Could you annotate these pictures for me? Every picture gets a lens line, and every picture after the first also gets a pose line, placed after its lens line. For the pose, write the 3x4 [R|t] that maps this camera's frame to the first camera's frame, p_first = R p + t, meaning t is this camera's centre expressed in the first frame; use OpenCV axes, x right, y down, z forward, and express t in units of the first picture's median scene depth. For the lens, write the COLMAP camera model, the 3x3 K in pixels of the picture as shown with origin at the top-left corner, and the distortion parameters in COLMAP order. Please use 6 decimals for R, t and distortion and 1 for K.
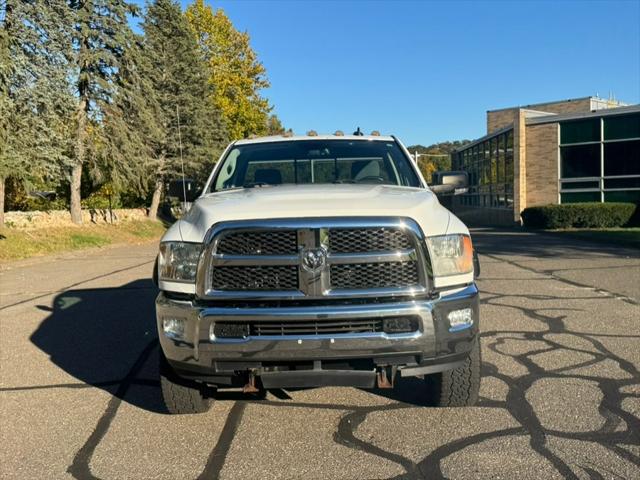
lens RADIAL K [[646.8, 0, 320.0], [0, 646.8, 240.0], [0, 0, 1]] dist [0.173225, -0.374961]
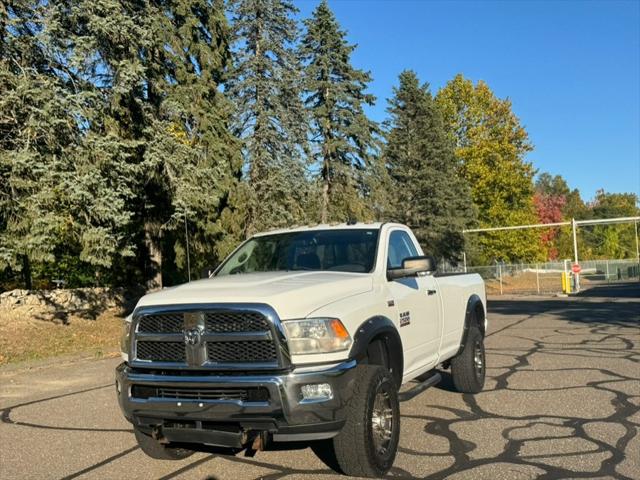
lens RADIAL K [[646.8, 0, 320.0], [0, 646.8, 240.0], [0, 0, 1]] dist [0.173225, -0.374961]
pose [[0.911212, -0.035298, -0.410422, 0.461207], [-0.006710, 0.994918, -0.100466, -0.020081], [0.411883, 0.094300, 0.906344, -0.038739]]
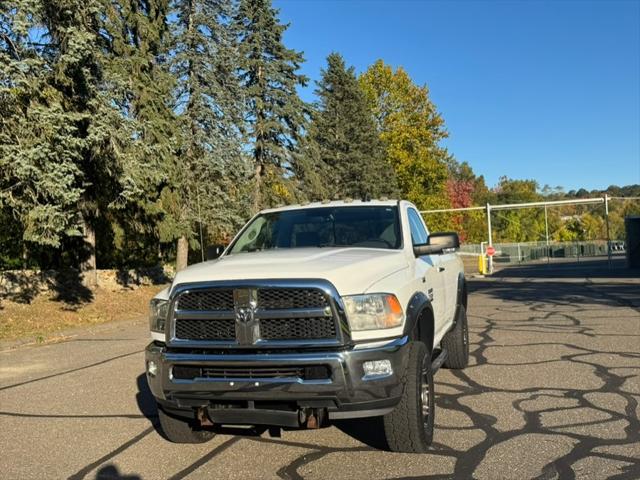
lens RADIAL K [[646.8, 0, 320.0], [0, 646.8, 240.0], [0, 0, 1]] dist [0.173225, -0.374961]
pose [[0.957314, -0.022629, -0.288162, 0.296646], [0.000987, 0.997181, -0.075028, -0.011008], [0.289047, 0.071541, 0.954638, -0.077689]]
